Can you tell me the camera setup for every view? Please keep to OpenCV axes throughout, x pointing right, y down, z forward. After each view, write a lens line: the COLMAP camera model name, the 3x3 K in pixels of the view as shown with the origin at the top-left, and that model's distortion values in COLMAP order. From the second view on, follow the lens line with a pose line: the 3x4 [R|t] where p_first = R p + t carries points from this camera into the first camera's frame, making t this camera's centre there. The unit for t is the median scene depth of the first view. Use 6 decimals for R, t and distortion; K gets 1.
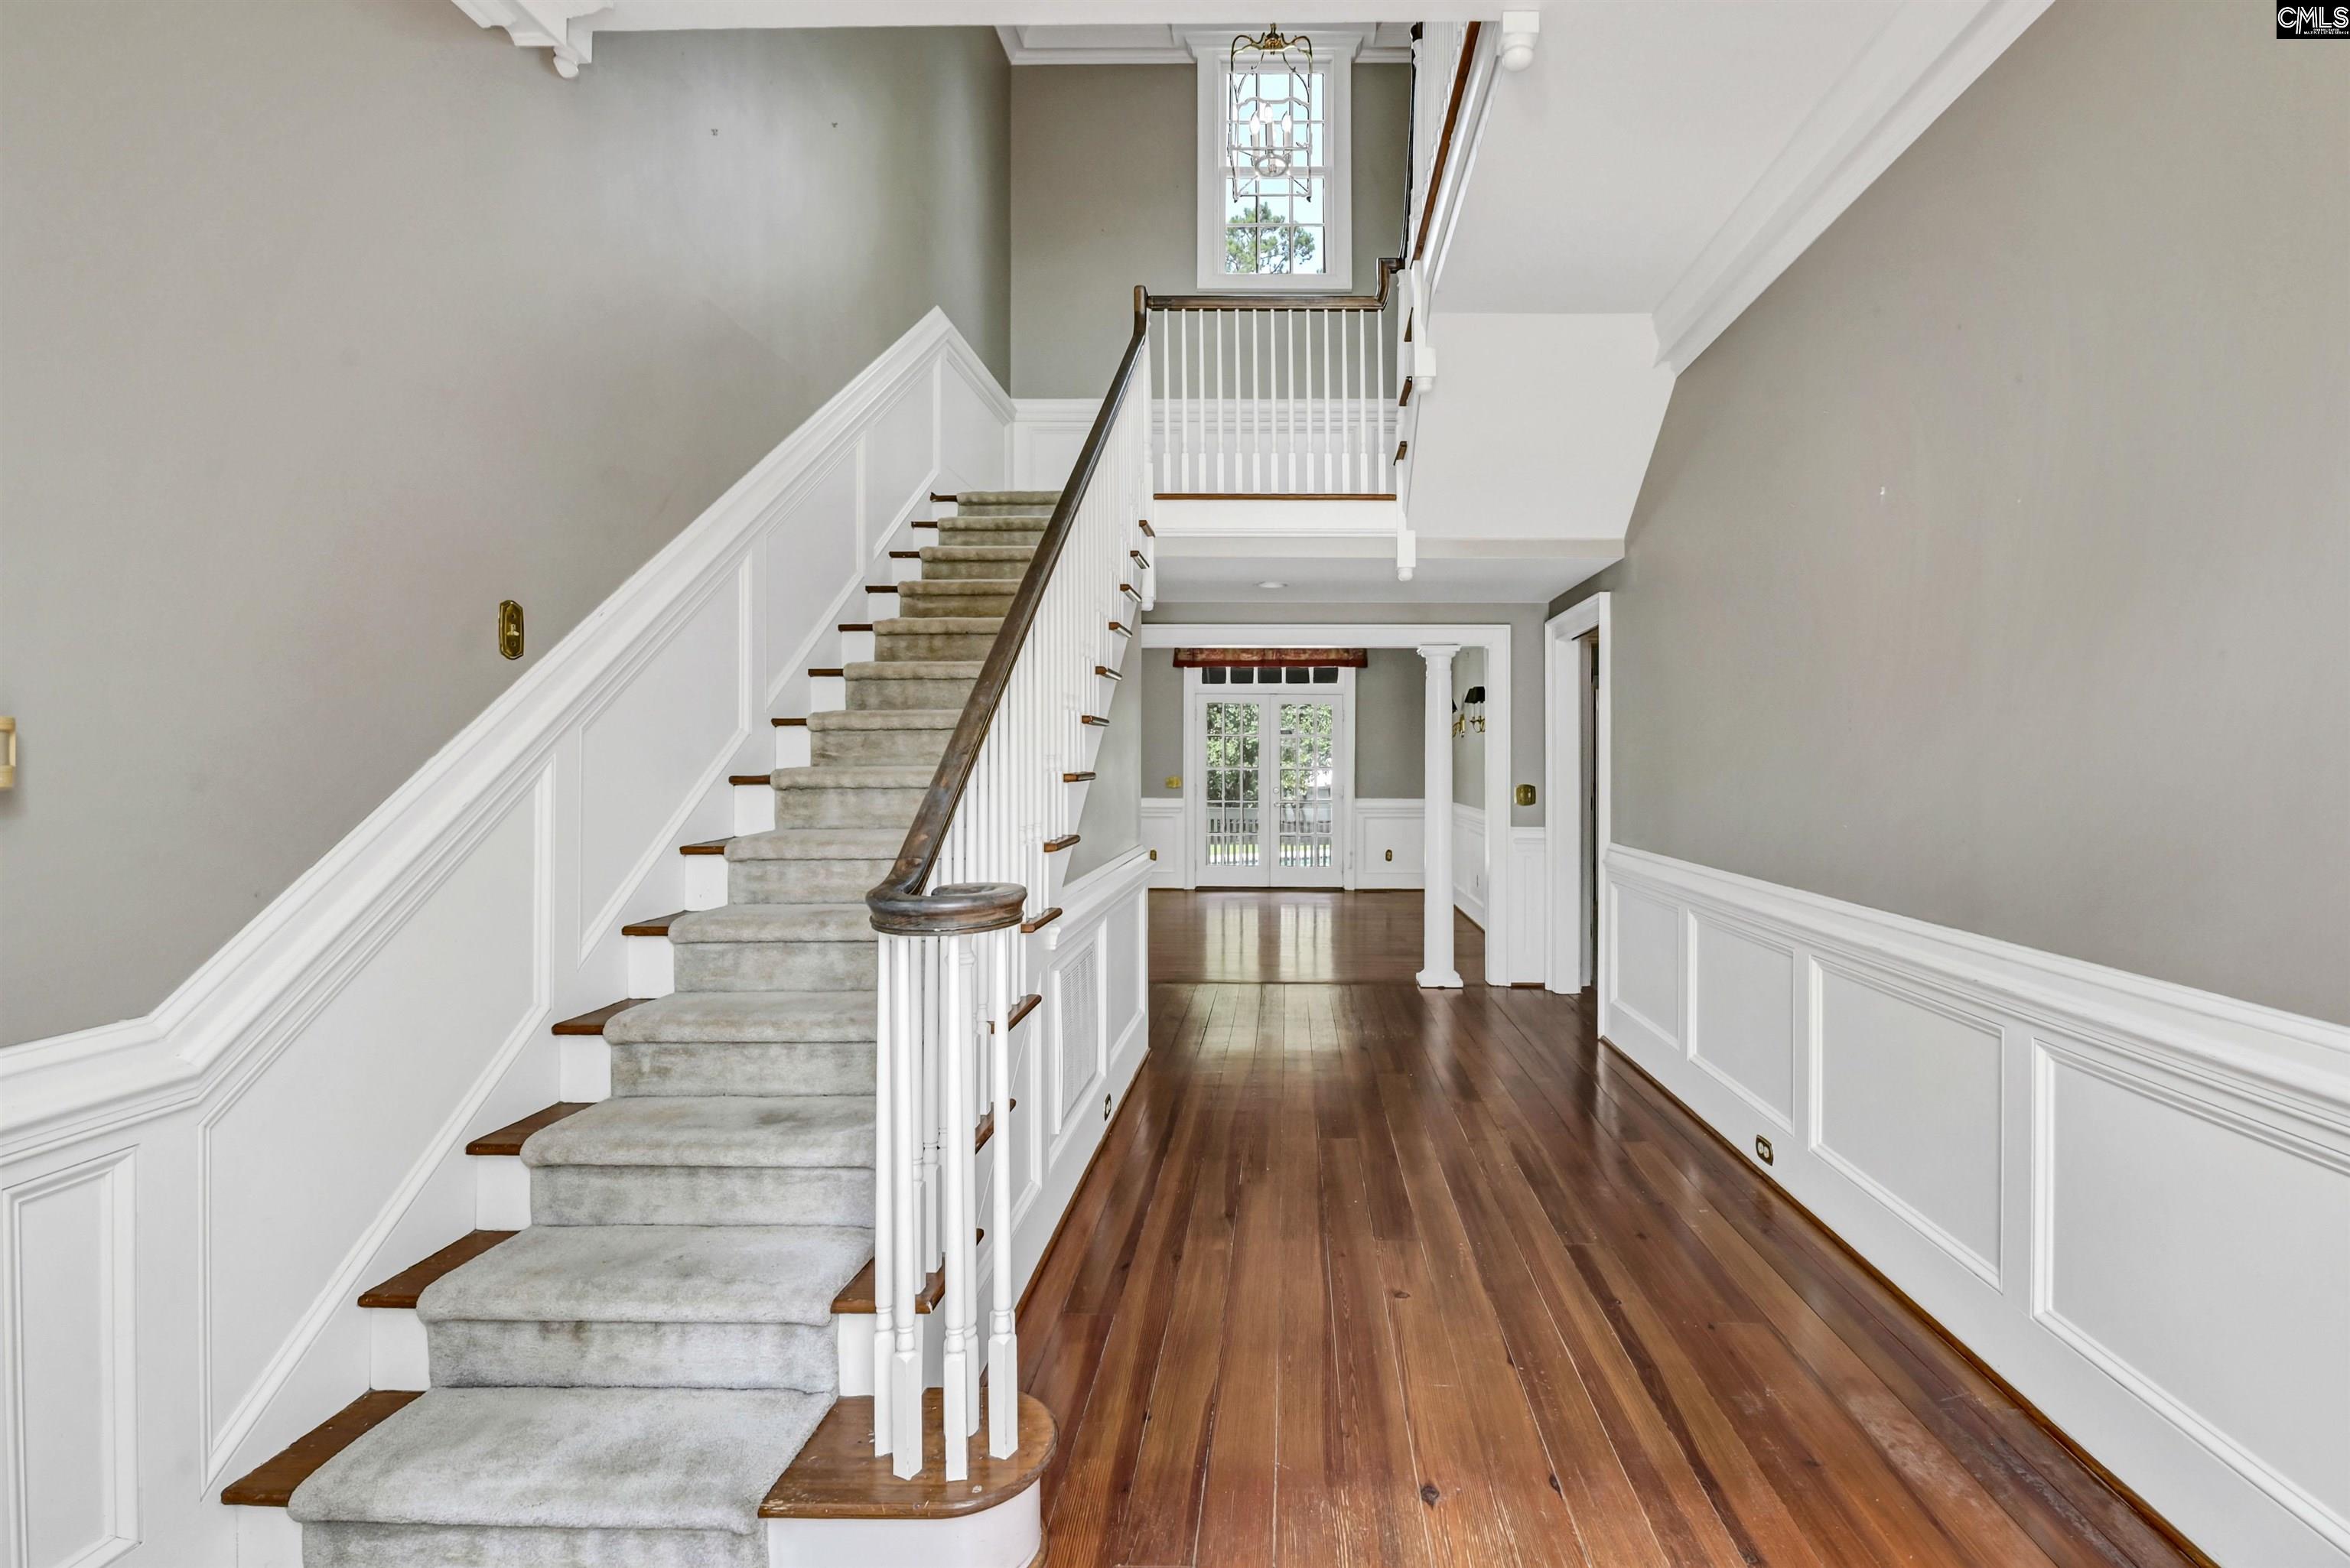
lens RADIAL K [[1093.1, 0, 1282.2], [0, 1093.1, 758.5], [0, 0, 1]] dist [-0.005556, -0.000241]
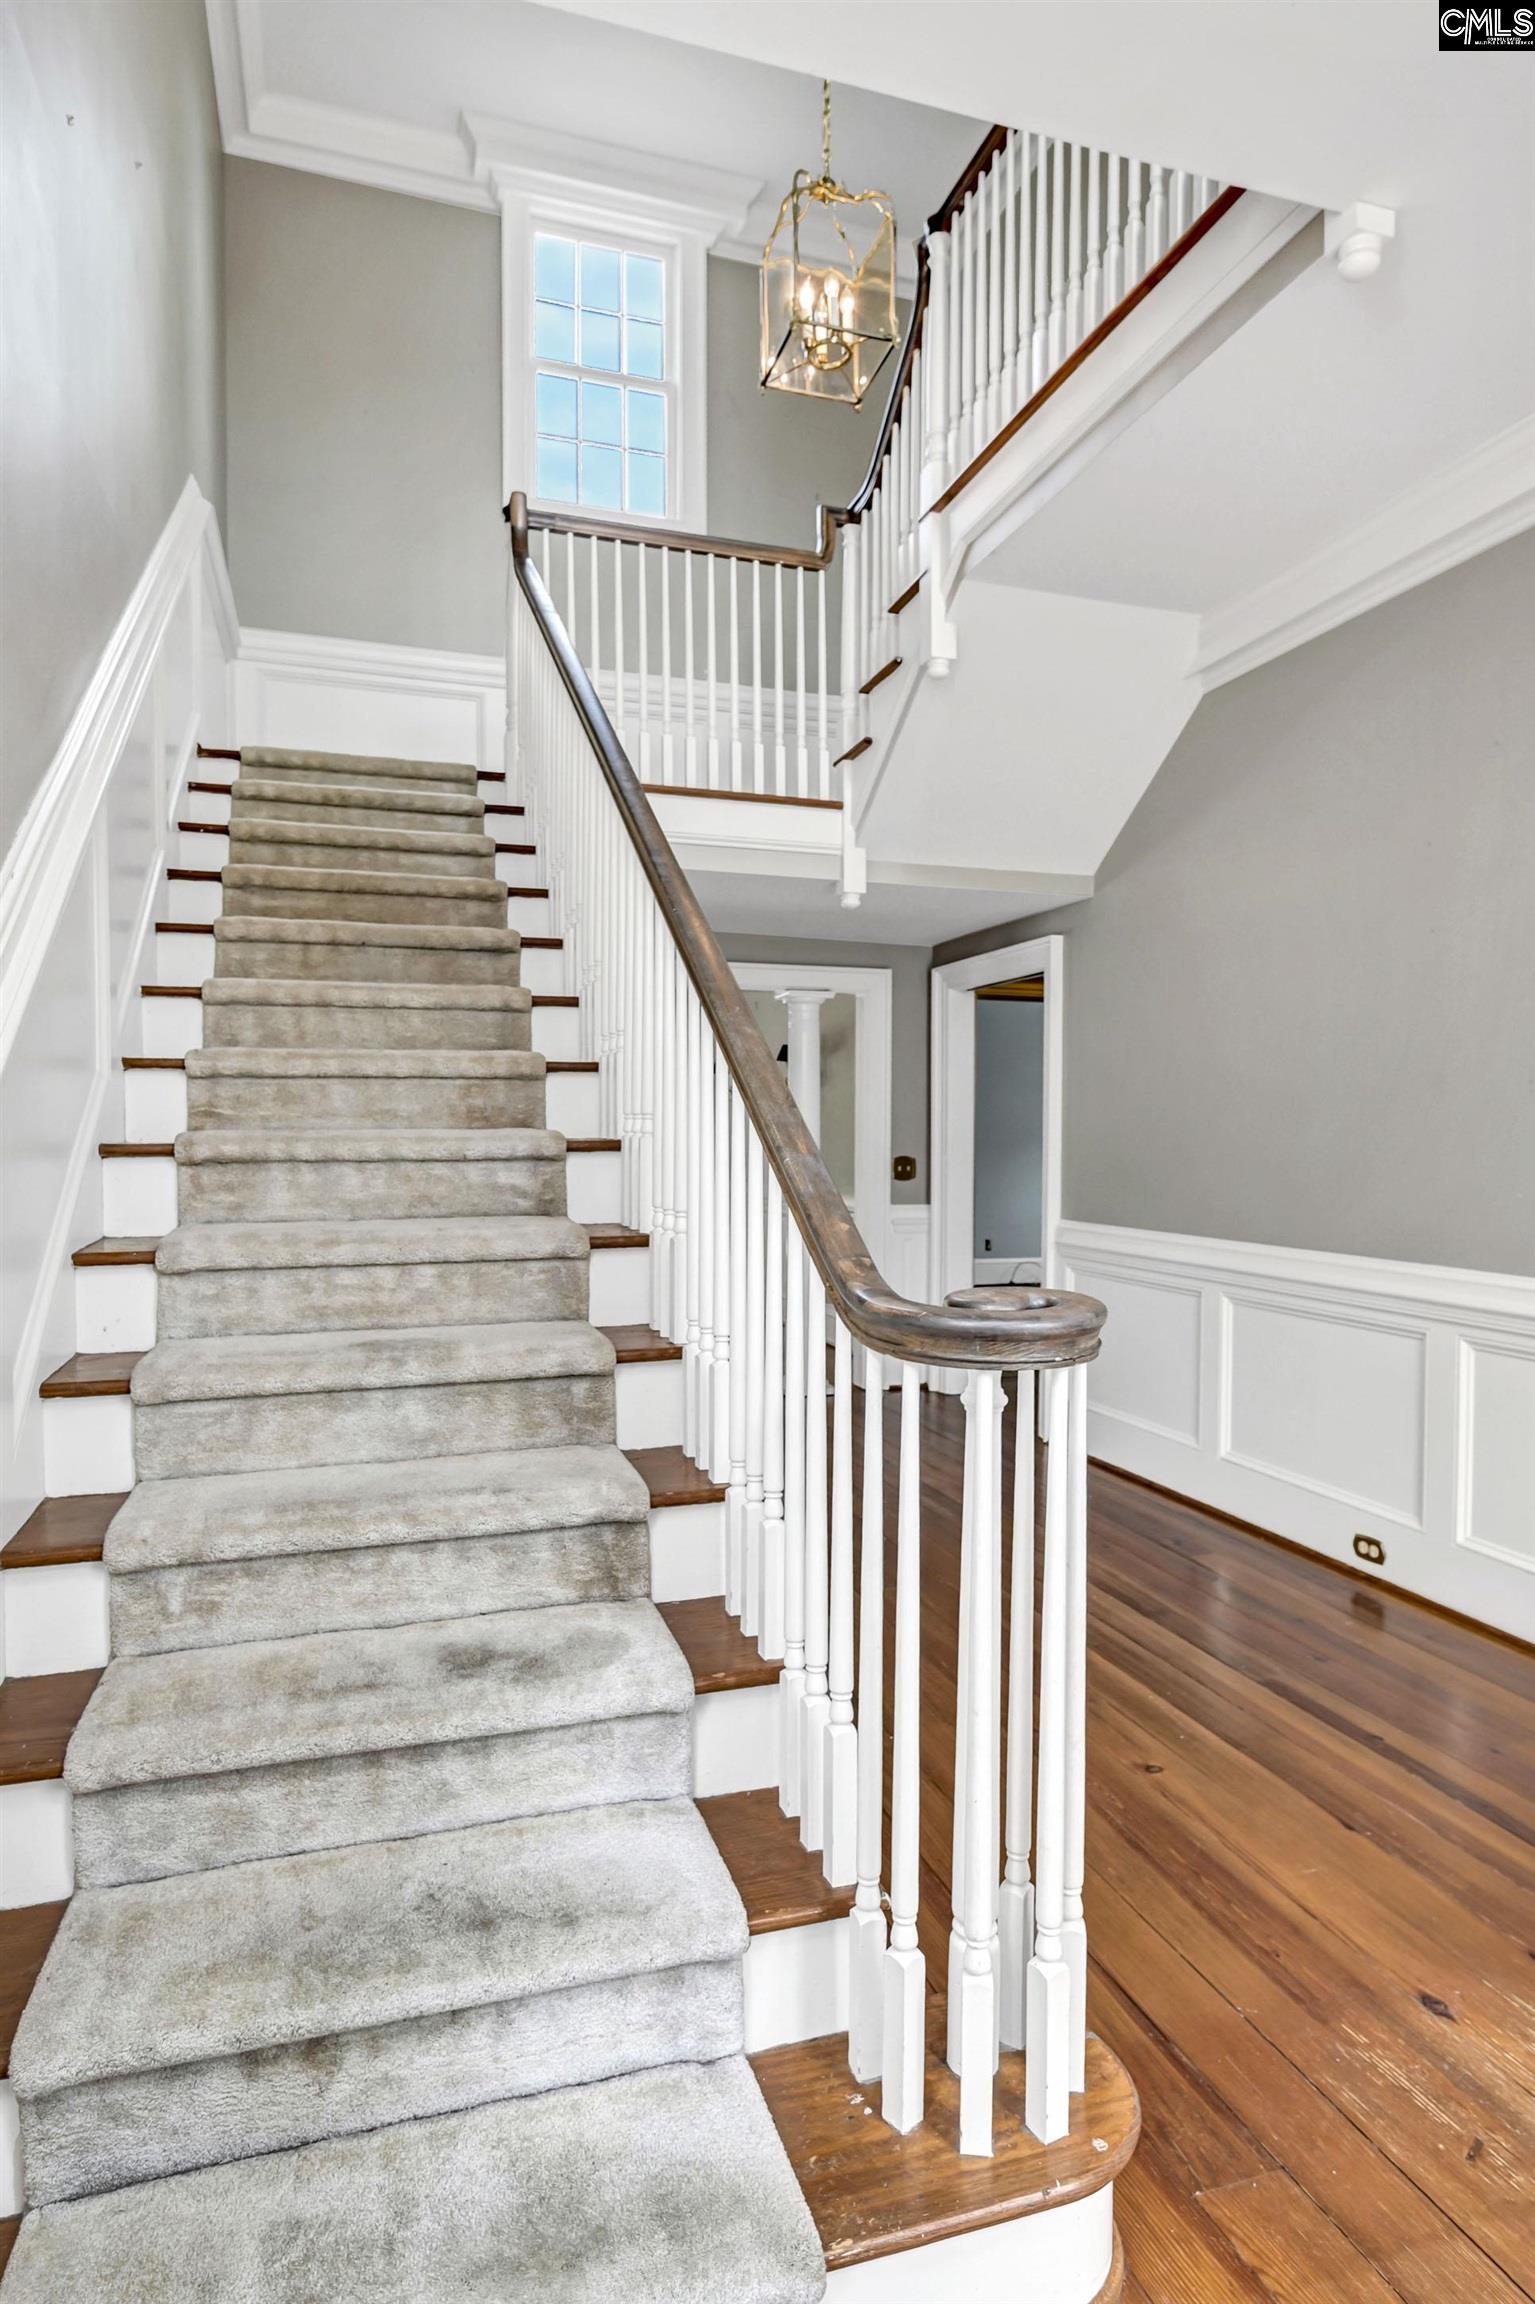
lens RADIAL K [[1271.7, 0, 780.0], [0, 1271.7, 1167.0], [0, 0, 1]] dist [0.003694, -0.001819]
pose [[0.945492, -0.006008, 0.325590, -0.376789], [-0.003475, 0.999587, 0.028538, 0.007192], [-0.325627, -0.028114, 0.945080, 0.155231]]
